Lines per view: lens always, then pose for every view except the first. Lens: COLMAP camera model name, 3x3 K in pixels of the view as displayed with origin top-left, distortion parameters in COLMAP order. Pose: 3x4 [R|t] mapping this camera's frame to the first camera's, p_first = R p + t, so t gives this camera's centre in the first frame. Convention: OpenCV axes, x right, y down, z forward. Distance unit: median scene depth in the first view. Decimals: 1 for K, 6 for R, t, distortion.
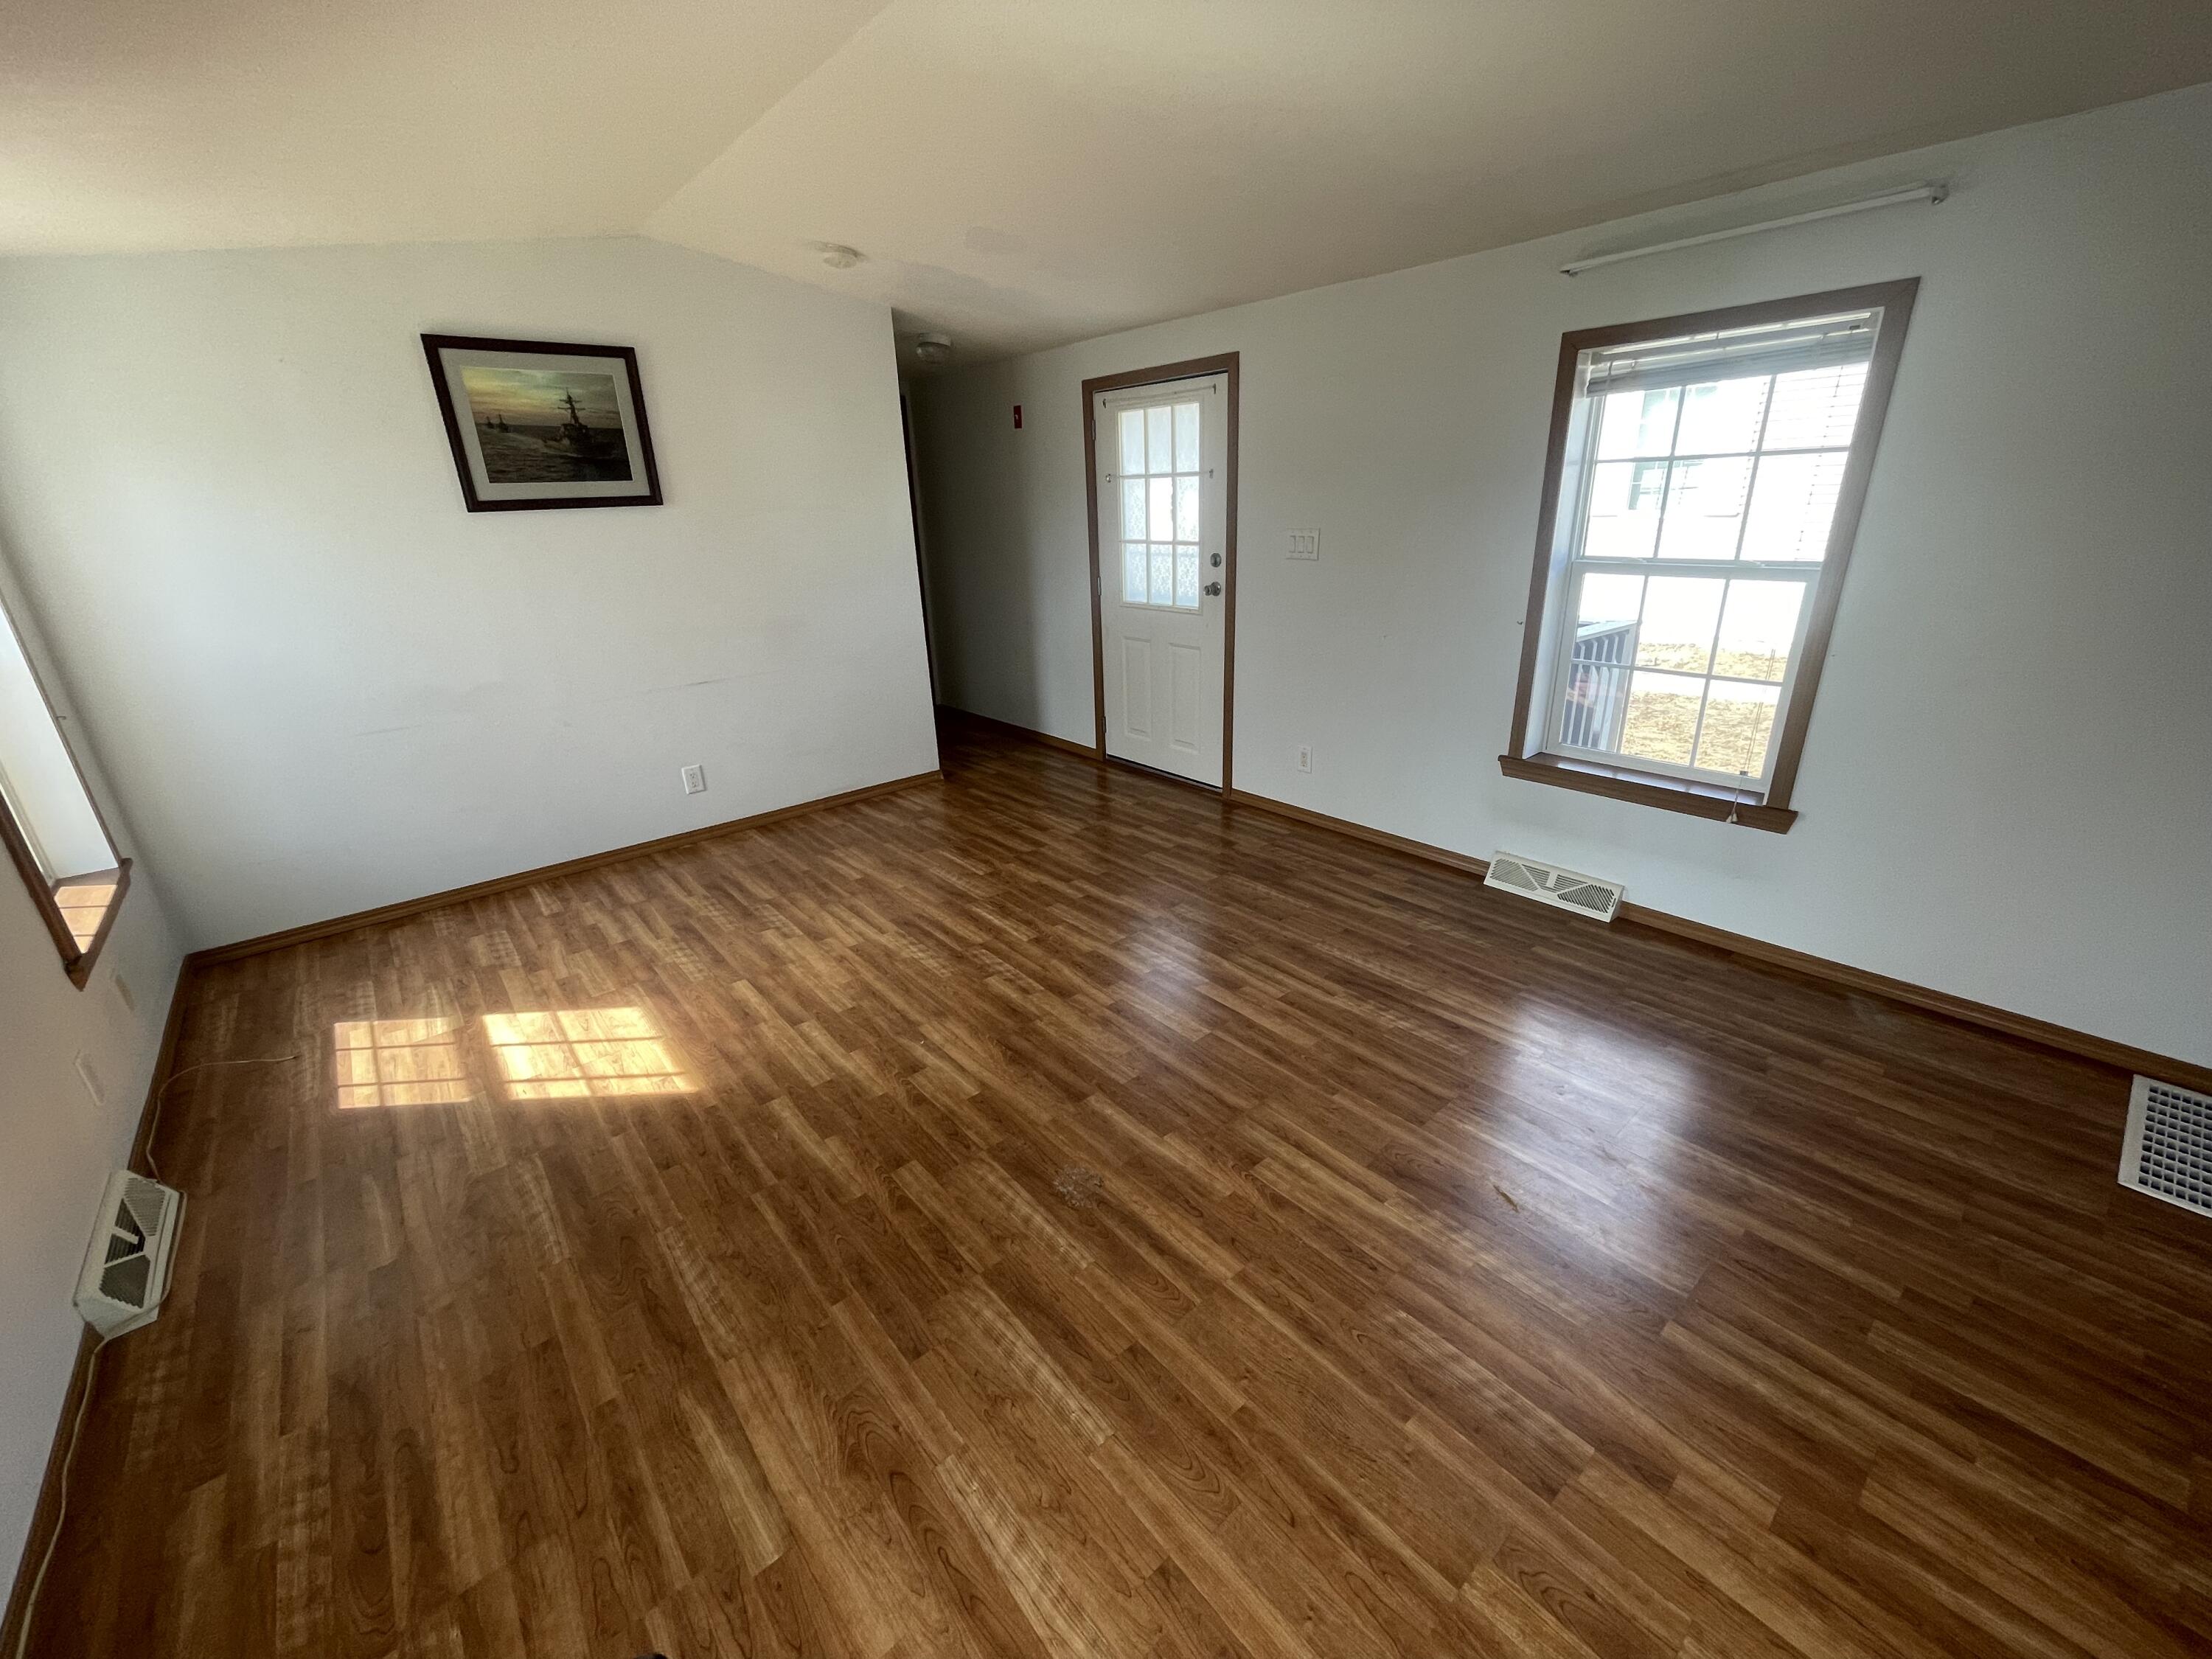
lens RADIAL K [[891.0, 0, 1100.7], [0, 891.0, 829.3], [0, 0, 1]] dist [-0.003298, 0.004253]
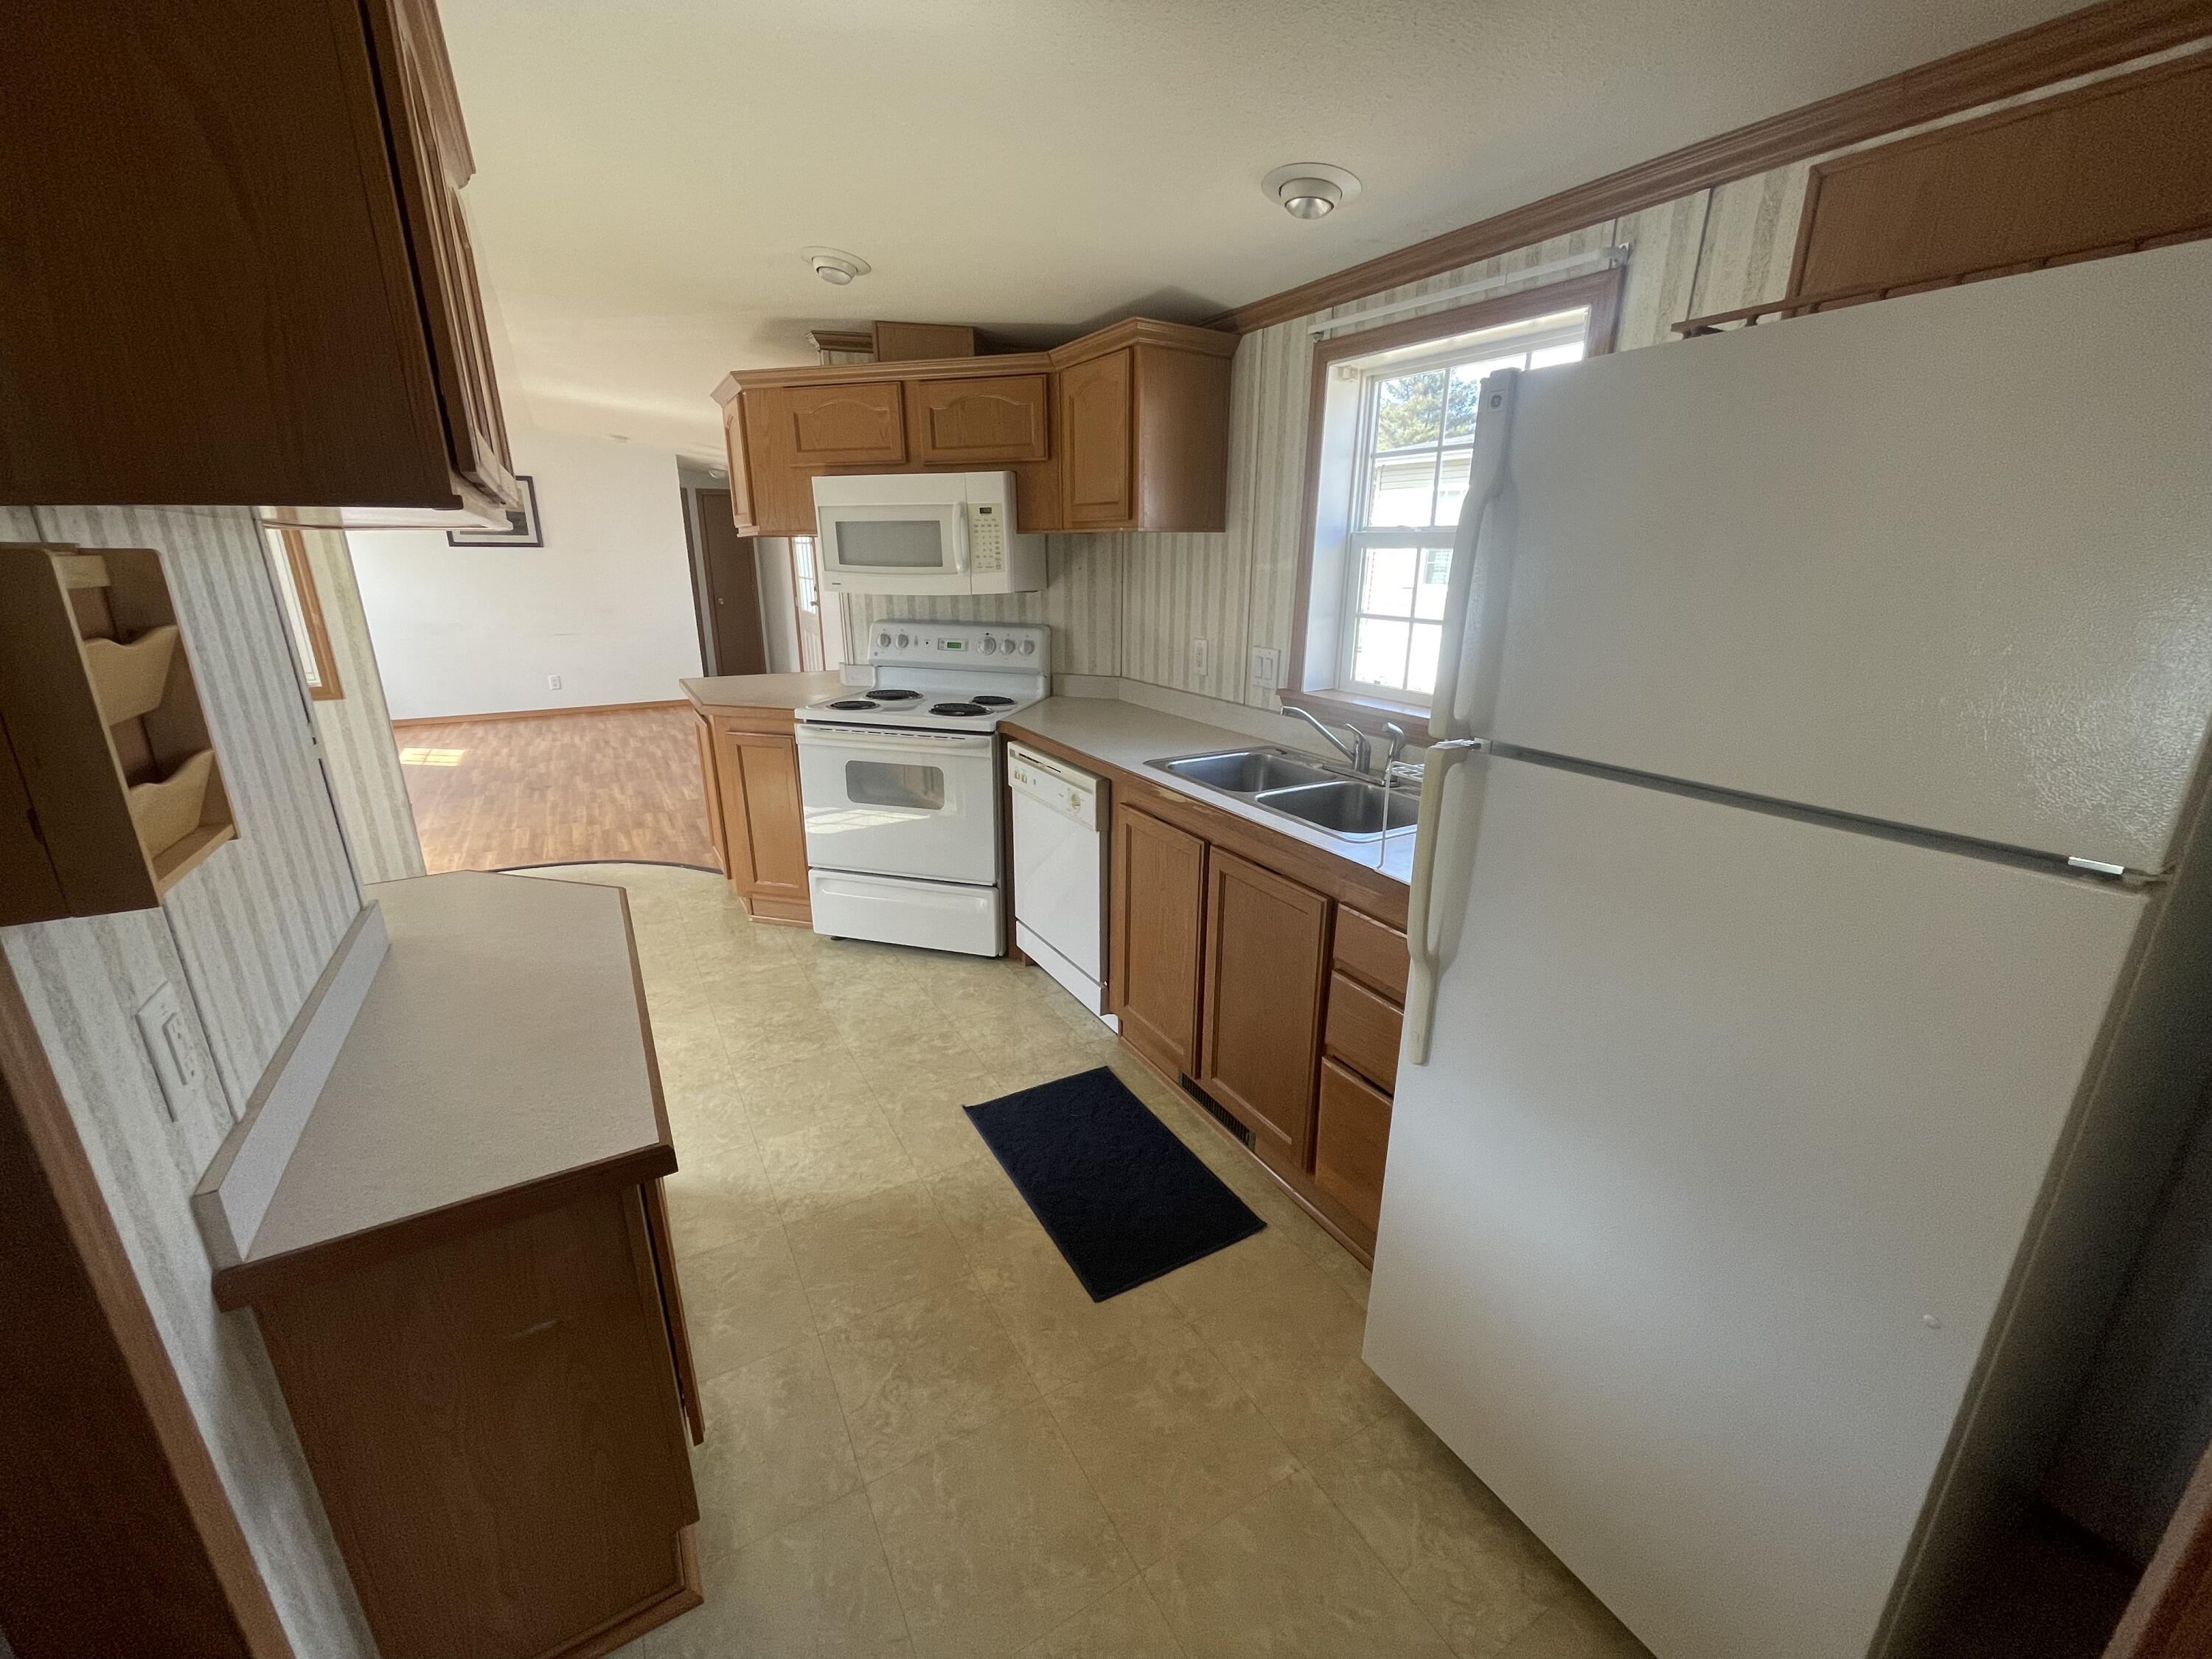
lens RADIAL K [[891.0, 0, 1100.7], [0, 891.0, 829.3], [0, 0, 1]] dist [-0.003298, 0.004253]
pose [[0.981775, 0.091071, -0.166803, 1.285110], [-0.099940, 0.993950, -0.045555, 0.279688], [0.161646, 0.061395, 0.984937, -0.871347]]
